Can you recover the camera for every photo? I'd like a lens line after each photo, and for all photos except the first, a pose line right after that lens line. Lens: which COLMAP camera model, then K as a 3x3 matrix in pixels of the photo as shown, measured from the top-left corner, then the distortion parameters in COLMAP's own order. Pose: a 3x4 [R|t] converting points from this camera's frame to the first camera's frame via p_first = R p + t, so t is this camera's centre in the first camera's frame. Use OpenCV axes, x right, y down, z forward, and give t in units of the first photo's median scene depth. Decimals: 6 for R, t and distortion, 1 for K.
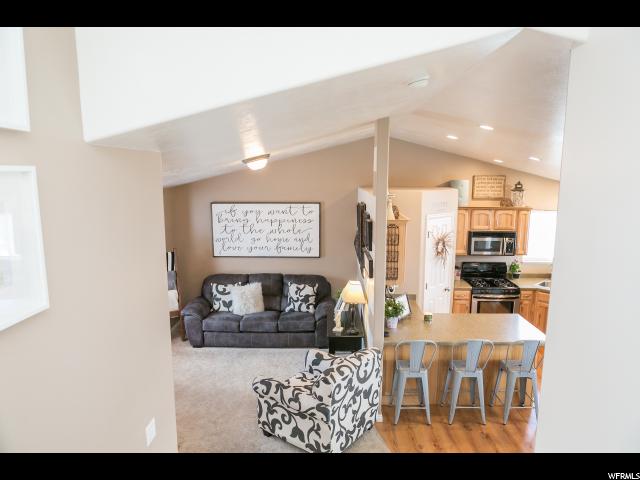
lens RADIAL K [[439.9, 0, 318.2], [0, 439.9, 237.9], [0, 0, 1]] dist [-0.032241, 0.021544]
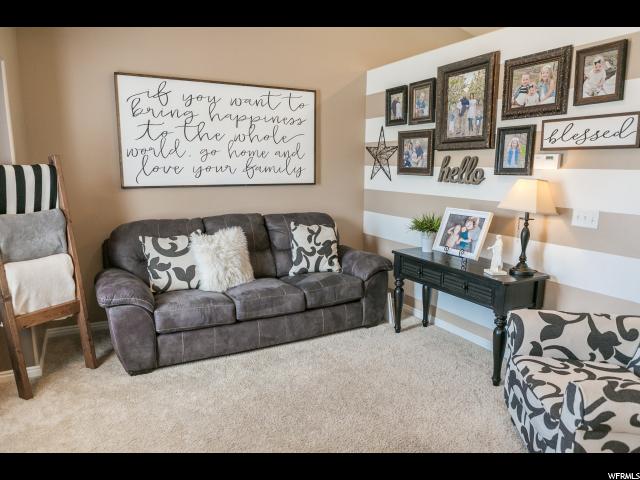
lens RADIAL K [[439.9, 0, 320.5], [0, 439.9, 240.6], [0, 0, 1]] dist [-0.032241, 0.021544]
pose [[0.867591, -0.079150, 0.490940, -0.310832], [0.068482, 0.996862, 0.039693, 0.104008], [-0.492541, -0.000816, 0.870289, 0.497276]]
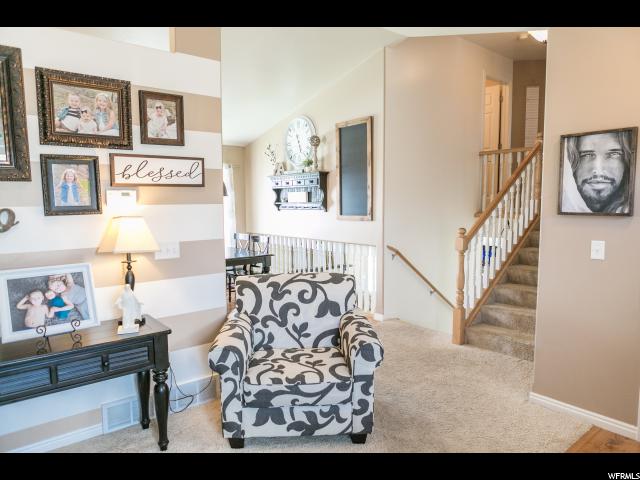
lens RADIAL K [[439.9, 0, 321.7], [0, 439.9, 239.2], [0, 0, 1]] dist [-0.032241, 0.021544]
pose [[-0.664442, -0.068195, 0.744222, -0.321407], [0.116474, 0.974210, 0.193258, 0.041503], [-0.738208, 0.215092, -0.639363, 0.877364]]
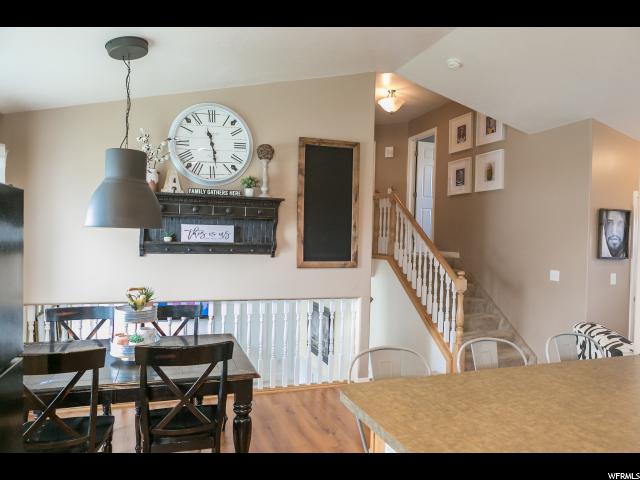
lens RADIAL K [[439.9, 0, 337.5], [0, 439.9, 246.4], [0, 0, 1]] dist [-0.032241, 0.021544]
pose [[-0.924174, -0.024207, -0.381203, 0.471296], [-0.090281, 0.983556, 0.156418, 0.041820], [0.371149, 0.178973, -0.911163, 0.881456]]
